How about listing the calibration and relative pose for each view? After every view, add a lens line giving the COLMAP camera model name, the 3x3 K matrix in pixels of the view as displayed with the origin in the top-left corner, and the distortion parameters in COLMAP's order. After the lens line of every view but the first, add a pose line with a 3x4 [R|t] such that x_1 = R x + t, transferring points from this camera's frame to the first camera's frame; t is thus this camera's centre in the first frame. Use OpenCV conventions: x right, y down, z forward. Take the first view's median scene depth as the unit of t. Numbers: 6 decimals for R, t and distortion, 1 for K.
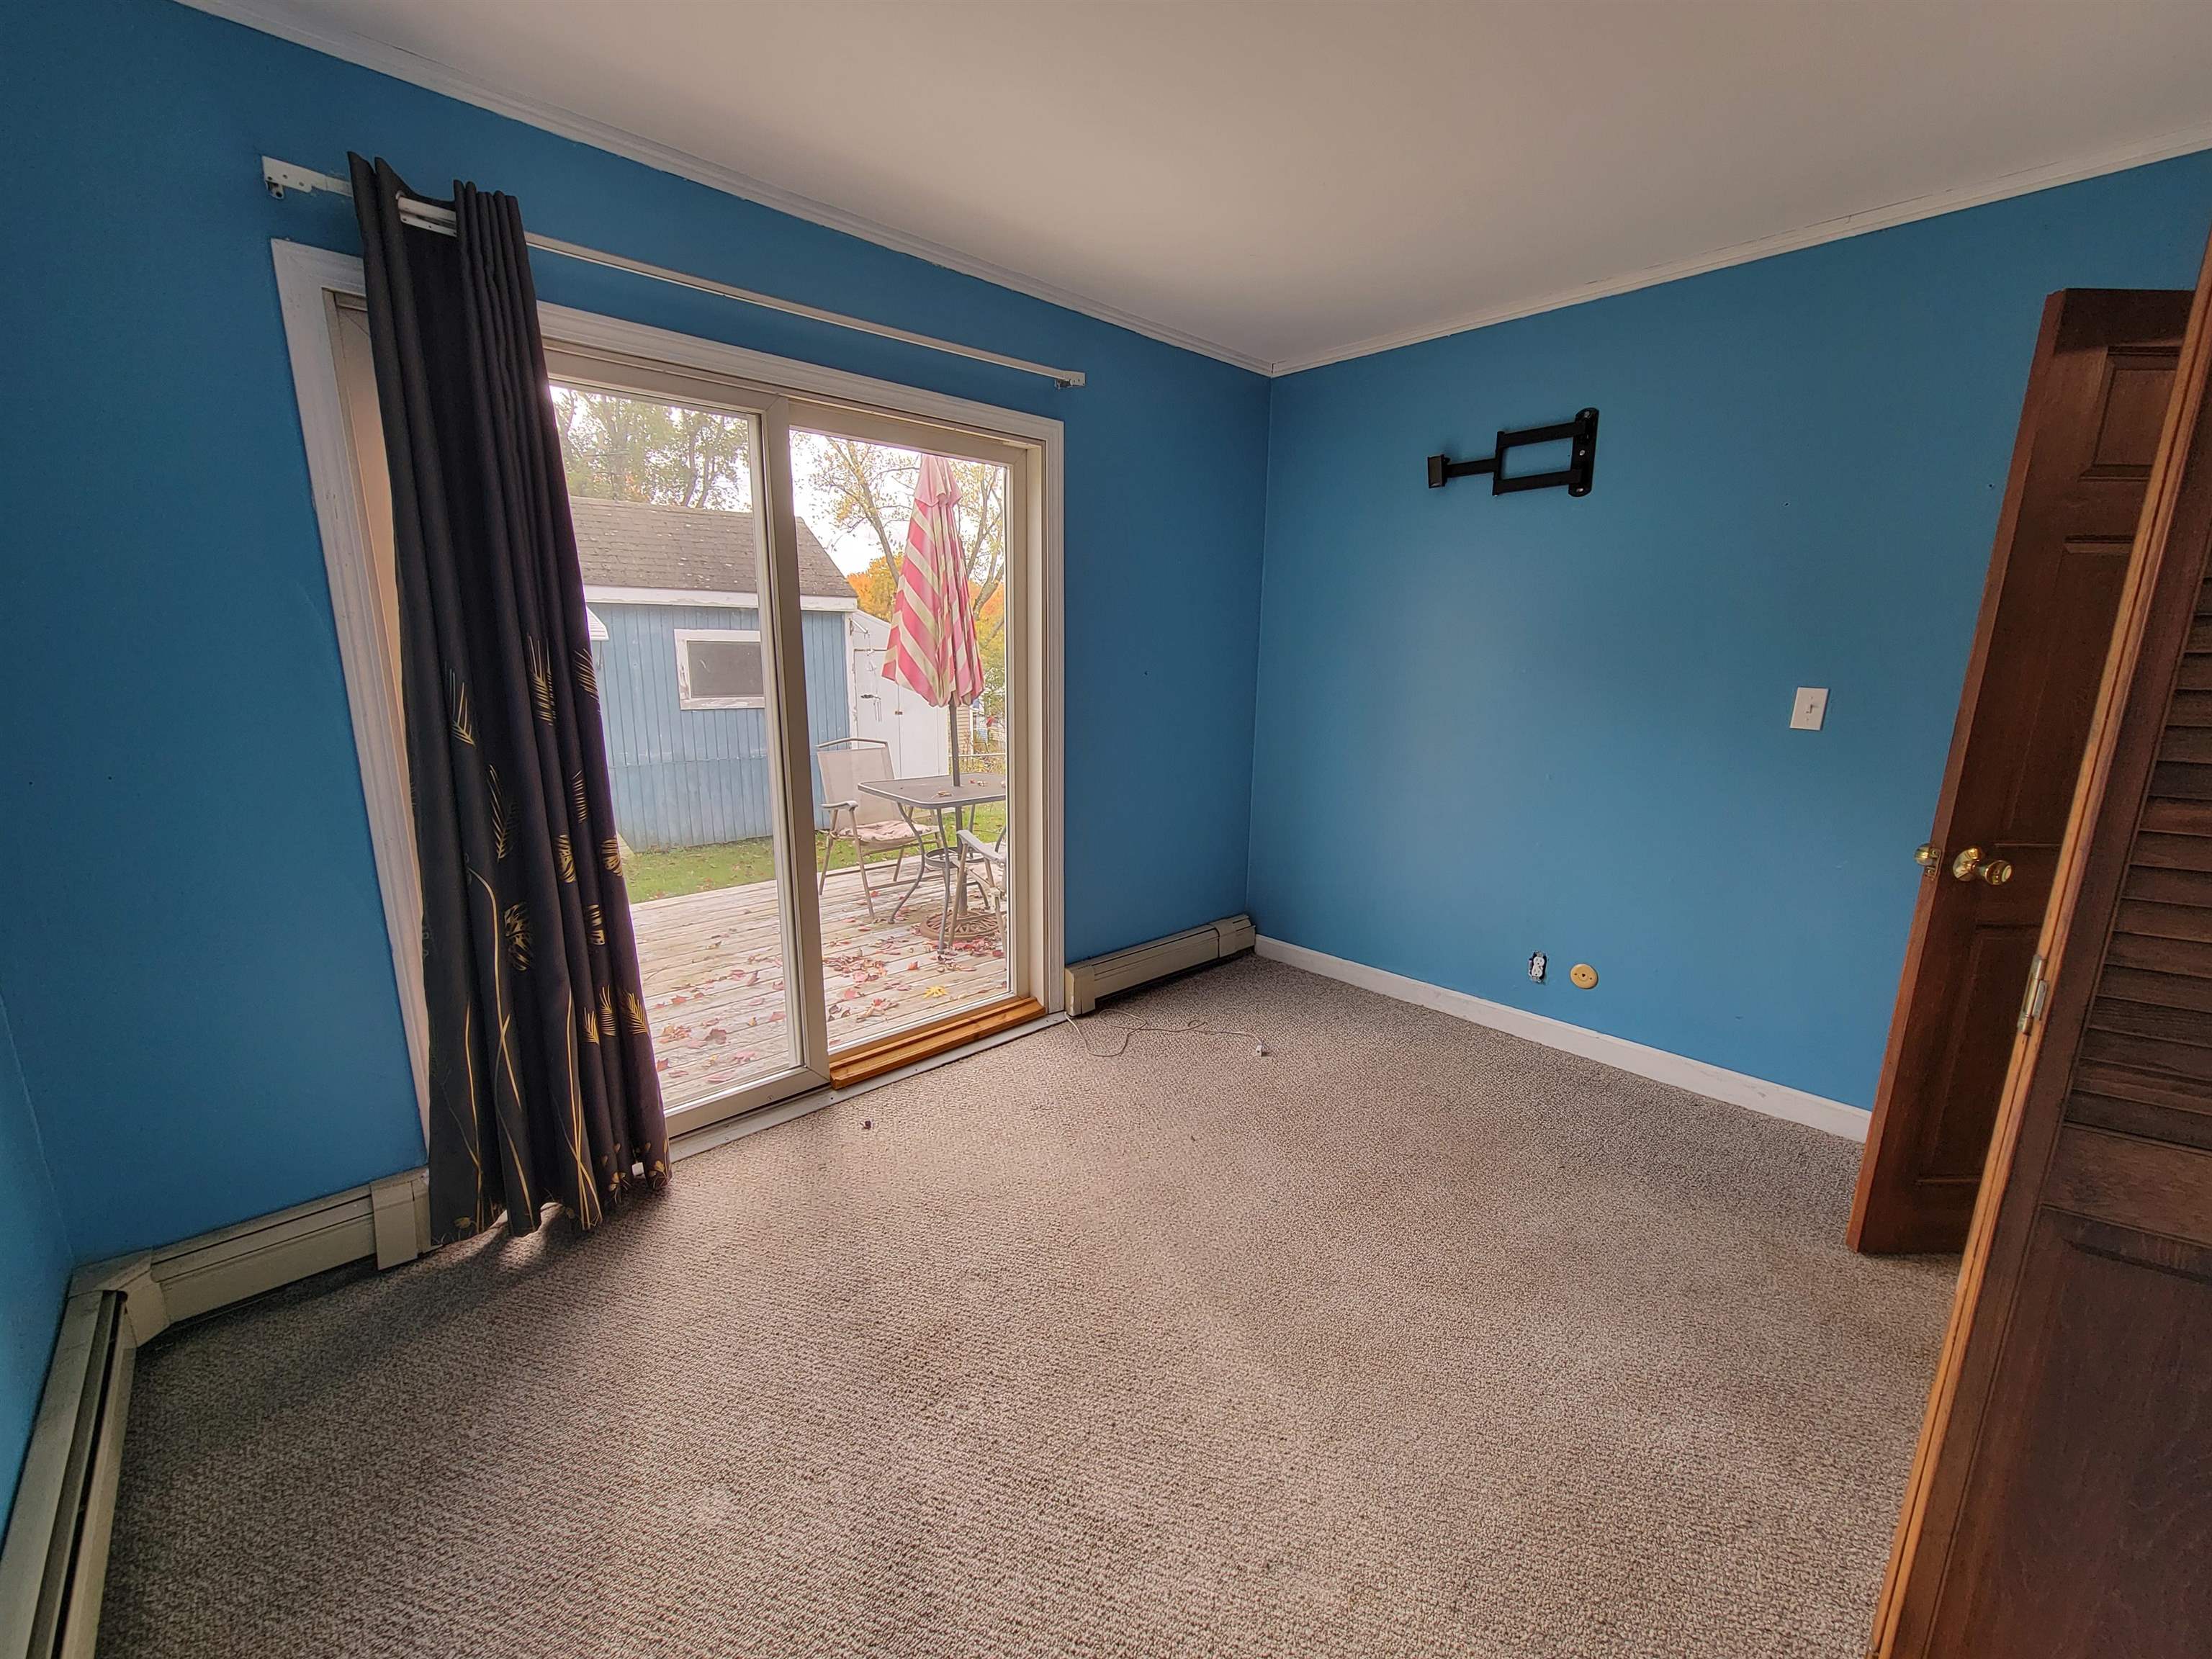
lens RADIAL K [[905.3, 0, 1111.0], [0, 905.3, 837.0], [0, 0, 1]] dist [-0.006947, 0.002981]
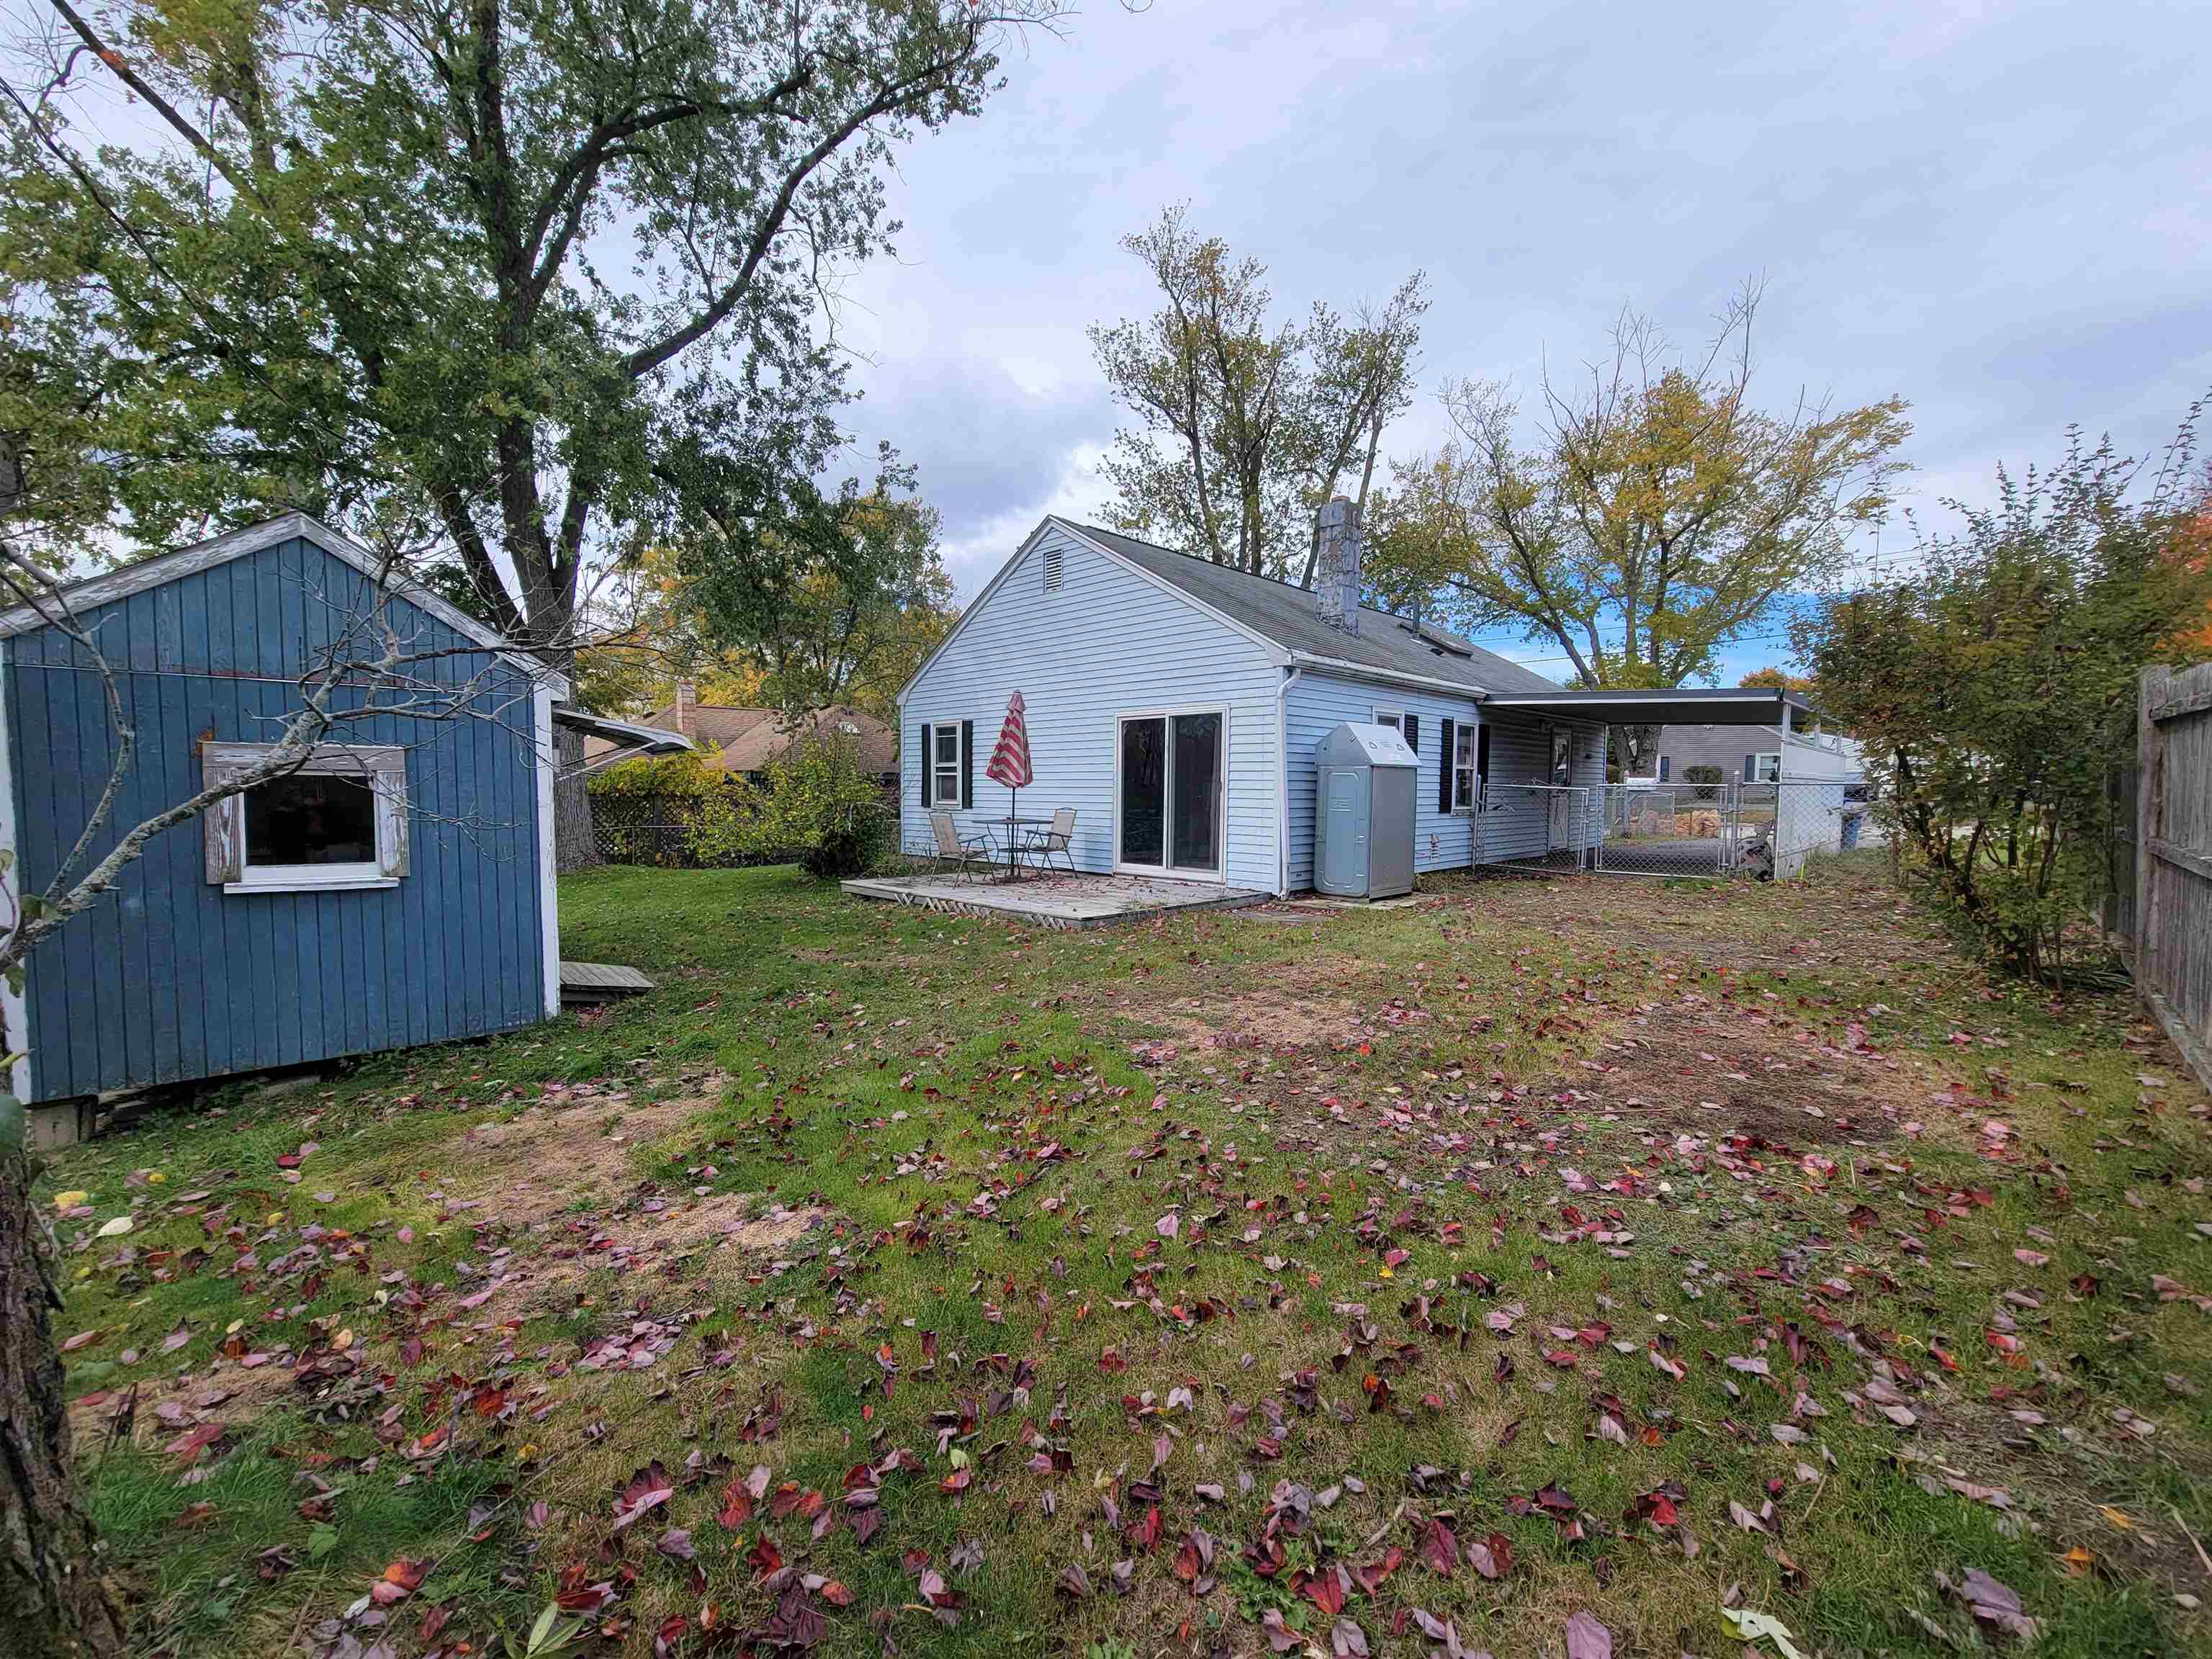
lens RADIAL K [[905.3, 0, 1109.1], [0, 905.3, 827.3], [0, 0, 1]] dist [-0.006947, 0.002981]
pose [[-0.037611, -0.060378, 0.997467, -1.146218], [0.203410, 0.976812, 0.066798, -0.064405], [-0.978371, 0.205407, -0.024458, 0.352576]]
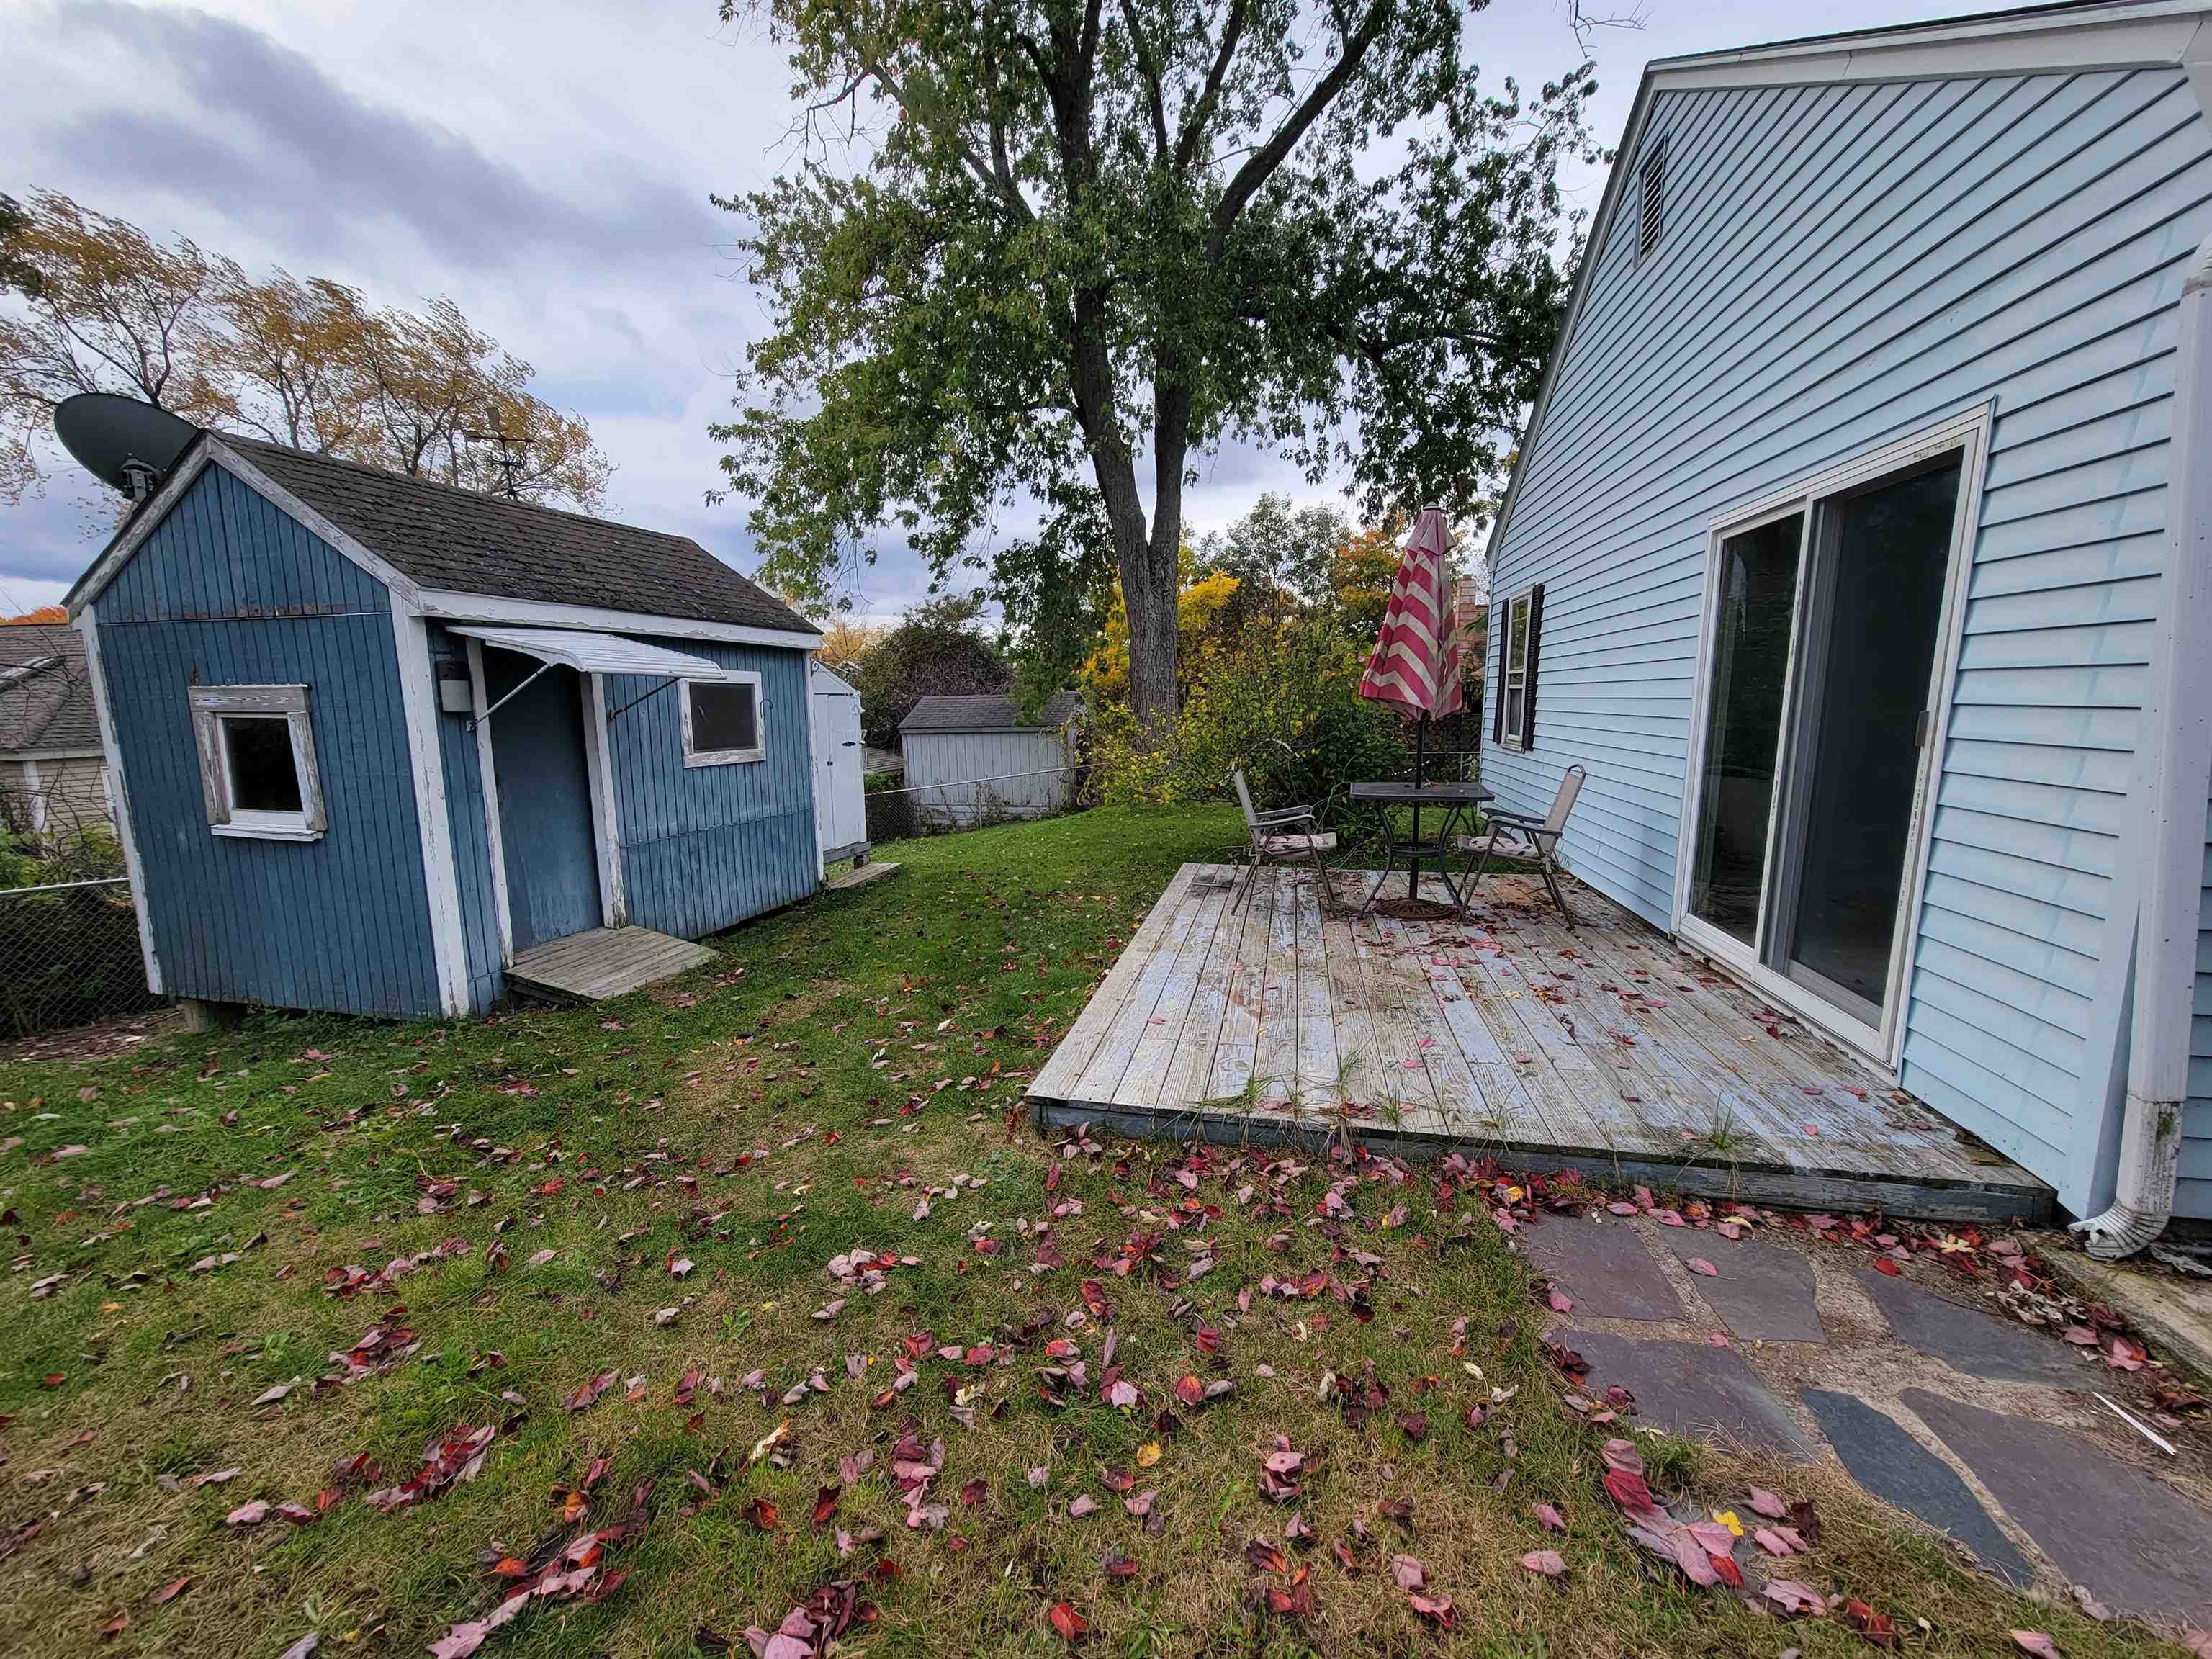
lens RADIAL K [[905.3, 0, 1099.5], [0, 905.3, 838.8], [0, 0, 1]] dist [-0.006947, 0.002981]
pose [[0.817936, -0.109811, 0.564732, -0.519674], [0.139758, 0.990136, -0.009891, -0.016513], [-0.558076, 0.087016, 0.825215, 0.116971]]
